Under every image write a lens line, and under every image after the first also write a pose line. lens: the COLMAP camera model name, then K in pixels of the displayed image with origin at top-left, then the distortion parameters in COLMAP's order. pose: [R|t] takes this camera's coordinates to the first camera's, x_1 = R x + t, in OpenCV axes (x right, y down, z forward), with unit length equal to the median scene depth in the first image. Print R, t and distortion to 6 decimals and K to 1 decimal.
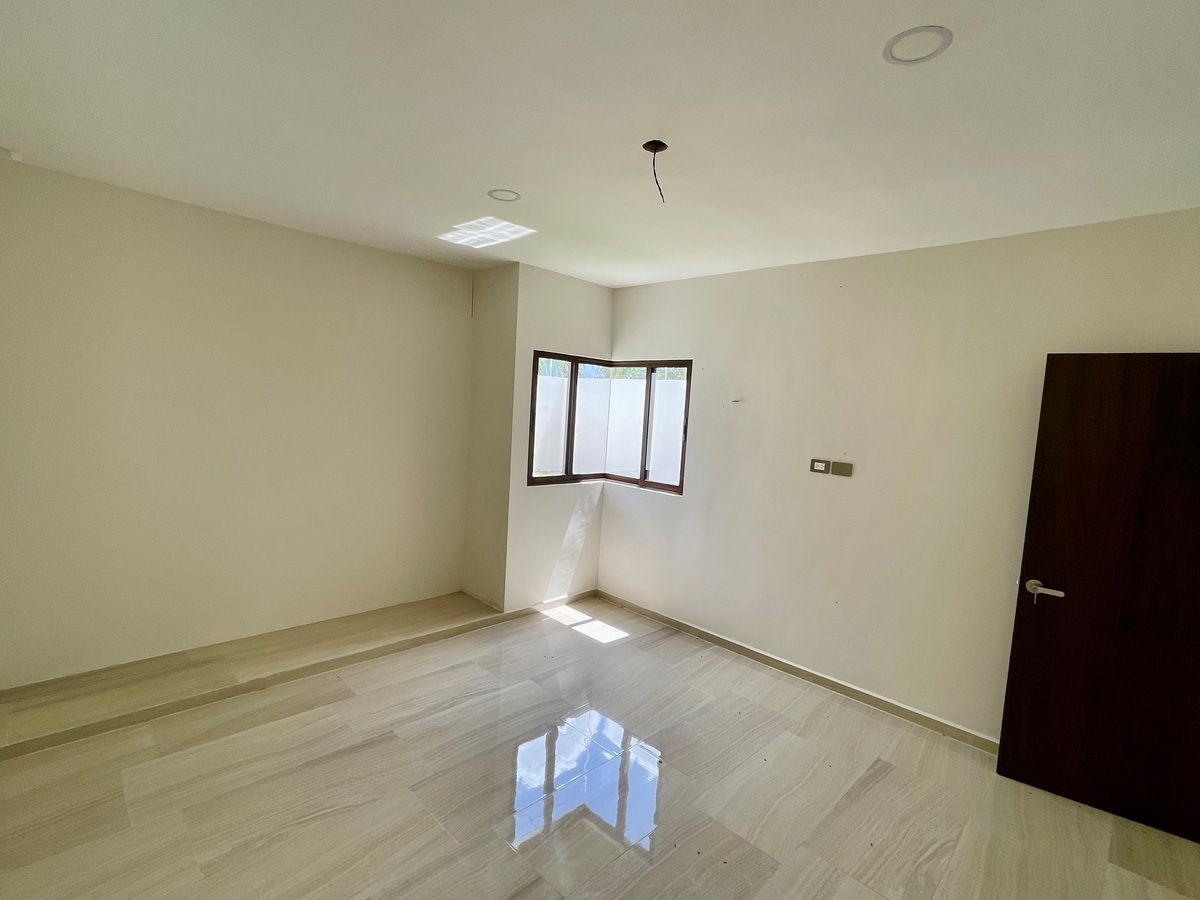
lens RADIAL K [[570.5, 0, 595.6], [0, 570.5, 452.8], [0, 0, 1]] dist [0.003047, -0.000420]
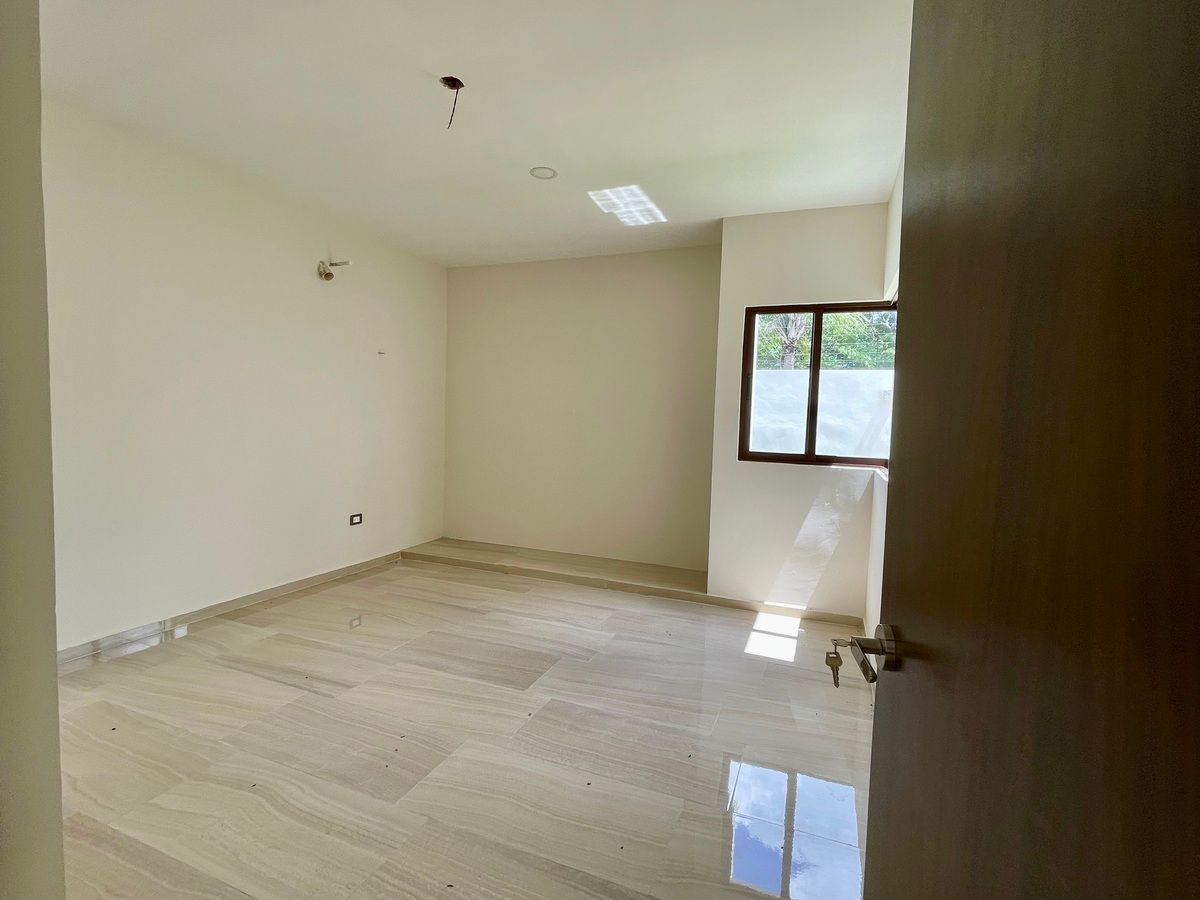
lens RADIAL K [[570.5, 0, 595.6], [0, 570.5, 452.8], [0, 0, 1]] dist [0.003047, -0.000420]
pose [[0.392379, 0.006129, -0.919783, 0.632942], [-0.087652, 0.995676, -0.030758, 0.097071], [0.915618, 0.092690, 0.391219, 0.455842]]
